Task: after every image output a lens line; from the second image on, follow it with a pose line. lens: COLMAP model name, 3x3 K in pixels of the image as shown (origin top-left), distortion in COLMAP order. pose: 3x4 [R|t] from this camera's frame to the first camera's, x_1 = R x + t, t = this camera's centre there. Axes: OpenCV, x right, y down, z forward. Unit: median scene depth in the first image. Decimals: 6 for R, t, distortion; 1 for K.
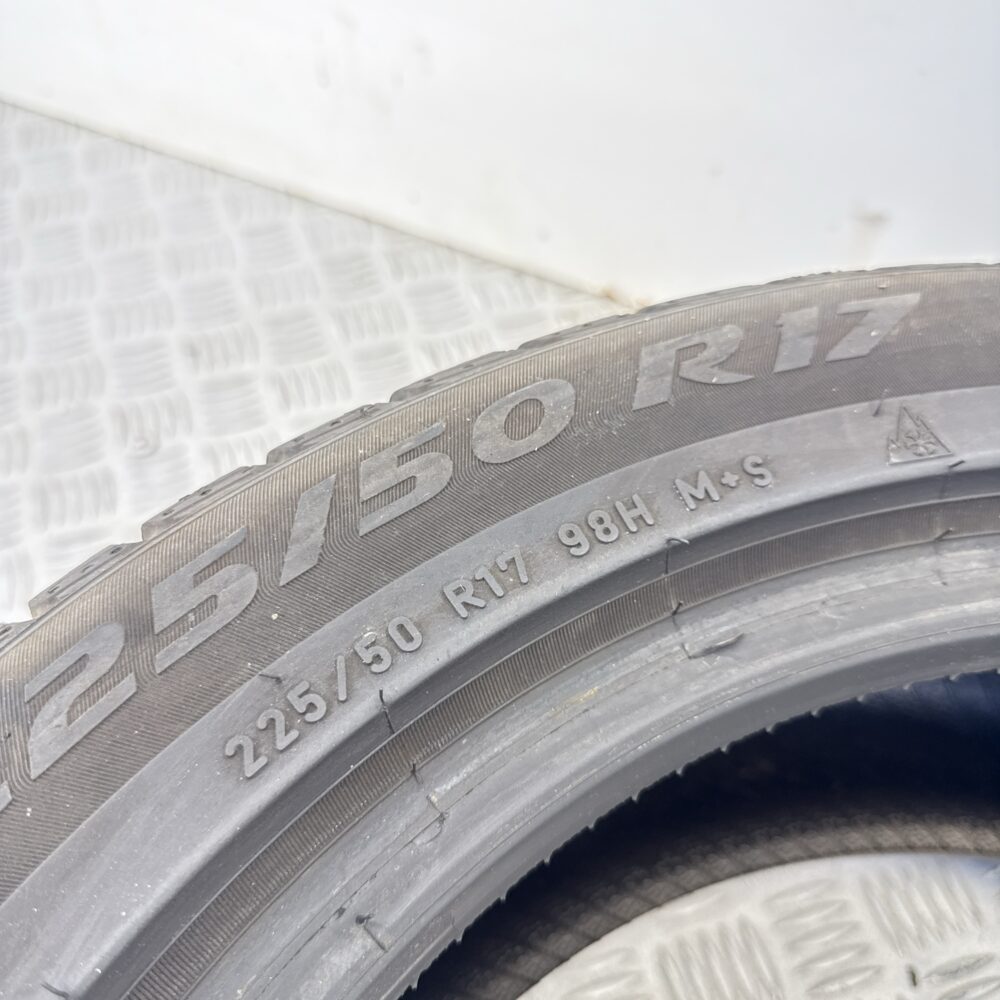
lens RADIAL K [[991.0, 0, 519.1], [0, 991.0, 514.3], [0, 0, 1]] dist [0.093703, -0.182541]
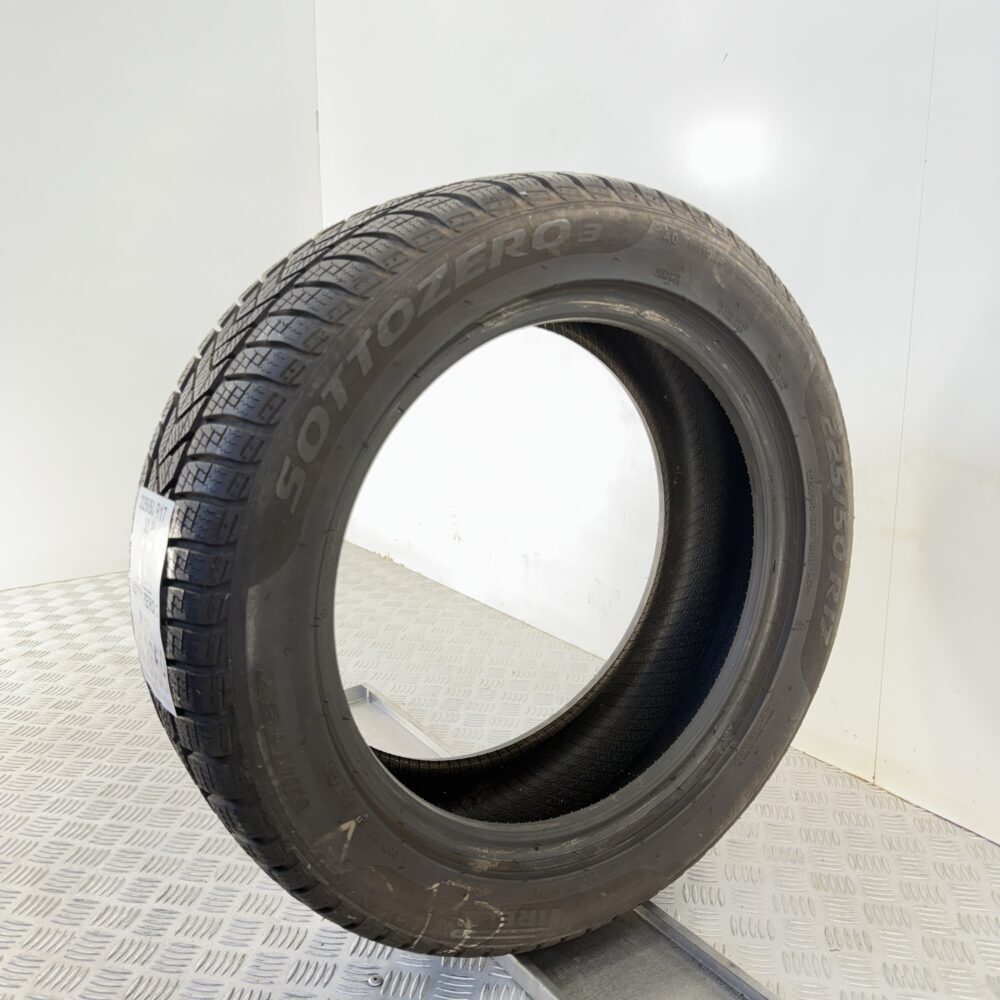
lens RADIAL K [[991.0, 0, 519.1], [0, 991.0, 514.3], [0, 0, 1]] dist [0.093703, -0.182541]
pose [[-0.390305, 0.915057, -0.101649, 0.900320], [-0.920481, -0.390162, 0.022115, 1.212852], [-0.019423, 0.102197, 0.994574, -3.559410]]
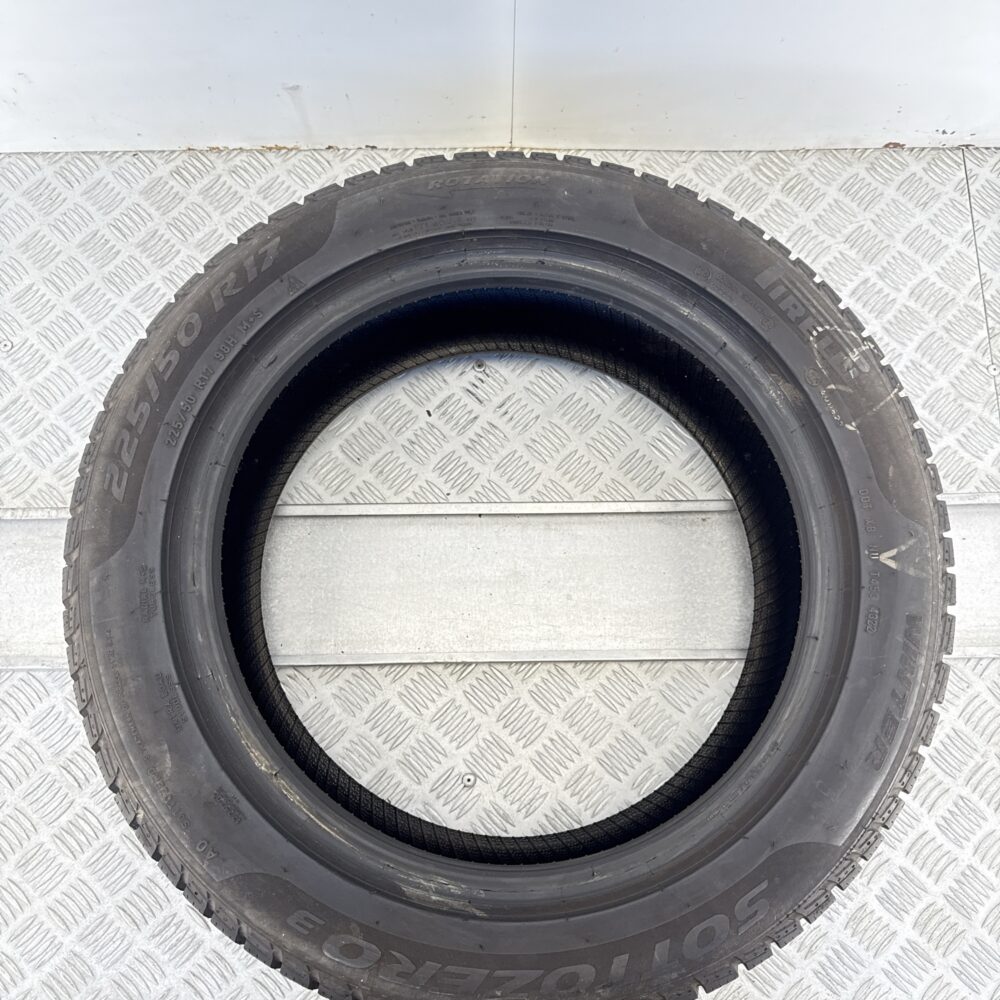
lens RADIAL K [[991.0, 0, 519.1], [0, 991.0, 514.3], [0, 0, 1]] dist [0.093703, -0.182541]
pose [[0.887034, -0.451615, 0.095991, 0.397933], [0.374036, 0.824790, 0.424050, -0.610769], [-0.270680, -0.340243, 0.900537, -2.696470]]
